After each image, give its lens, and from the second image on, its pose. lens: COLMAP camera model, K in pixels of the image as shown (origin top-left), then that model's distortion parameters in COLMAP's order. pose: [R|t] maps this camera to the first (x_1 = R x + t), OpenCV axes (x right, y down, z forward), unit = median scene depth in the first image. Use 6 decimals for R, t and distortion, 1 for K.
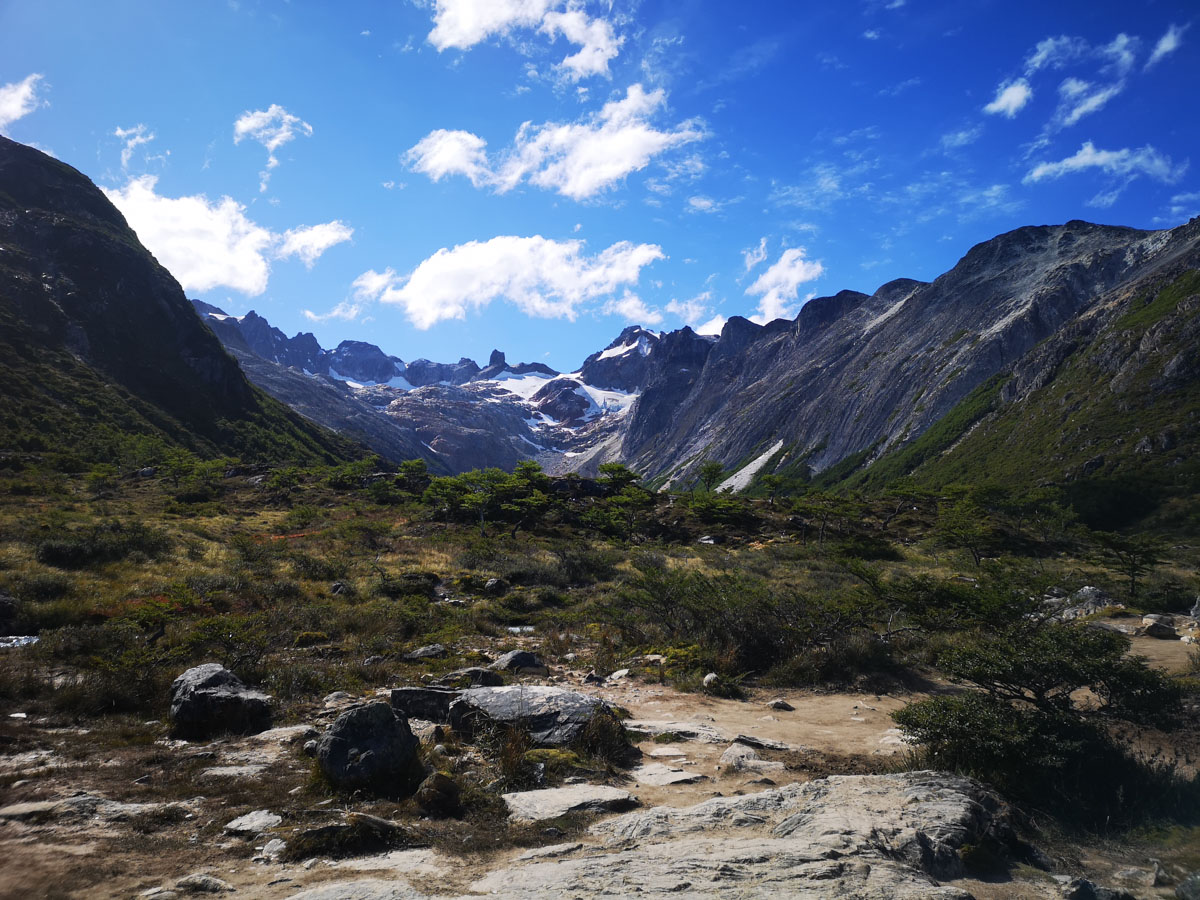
lens RADIAL K [[933.4, 0, 593.7], [0, 933.4, 458.0], [0, 0, 1]] dist [0.100735, -0.069651]
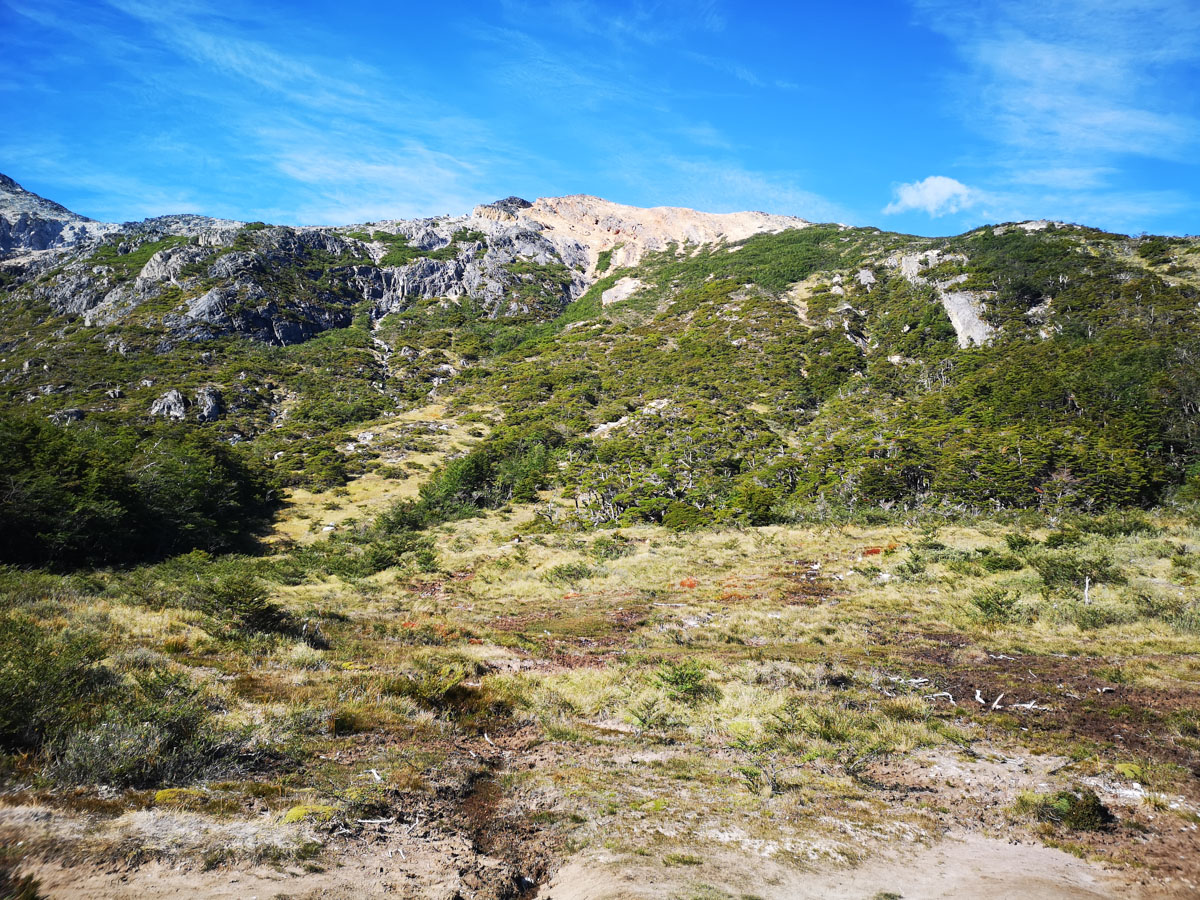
lens RADIAL K [[933.4, 0, 601.0], [0, 933.4, 456.9], [0, 0, 1]] dist [0.100735, -0.069651]
pose [[0.445480, 0.196970, 0.873356, 0.091101], [-0.150888, 0.978063, -0.143620, 0.020730], [-0.882486, -0.067799, 0.465427, 0.214339]]
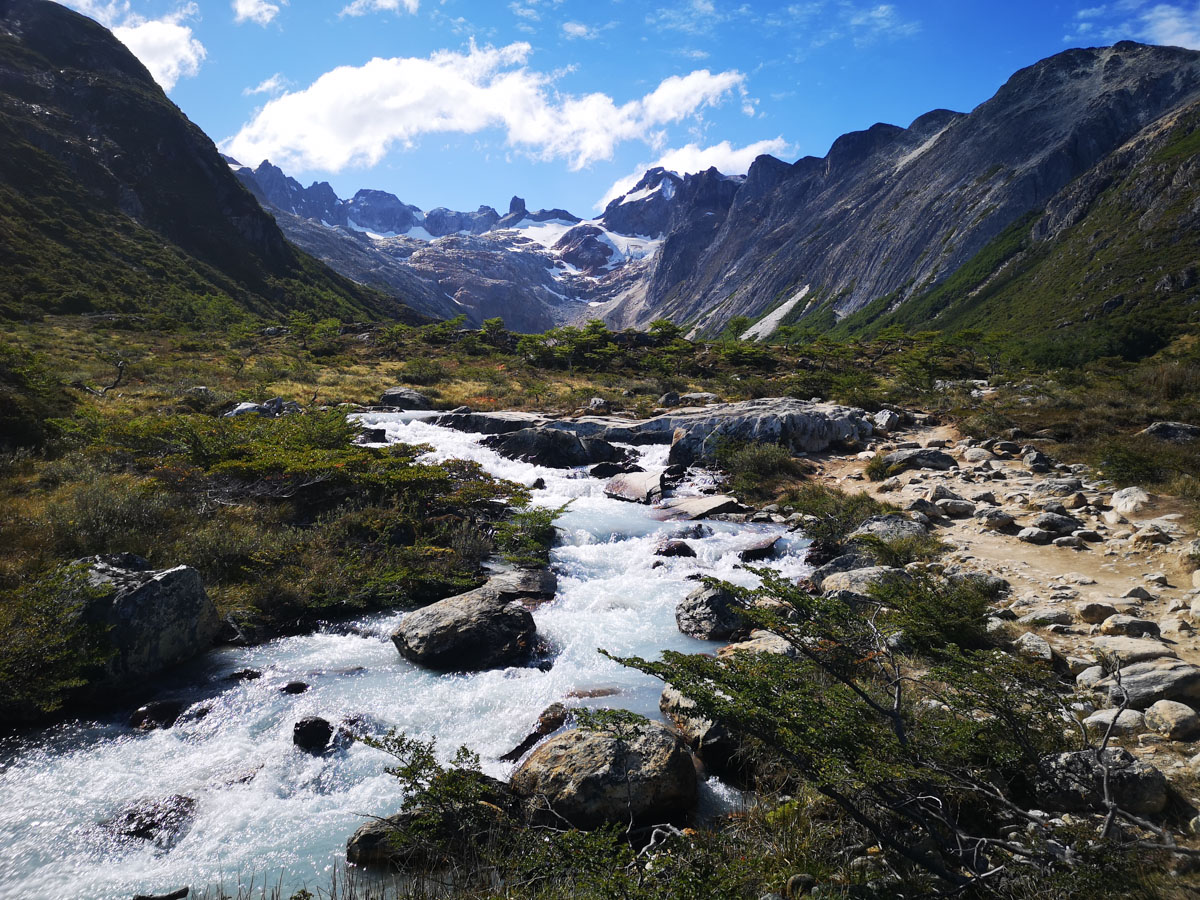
lens RADIAL K [[933.4, 0, 590.4], [0, 933.4, 439.0], [0, 0, 1]] dist [0.100735, -0.069651]
pose [[0.999426, -0.014114, -0.030791, -0.001390], [0.018266, 0.990118, 0.139045, -0.000825], [0.028525, -0.139528, 0.989807, -0.017918]]
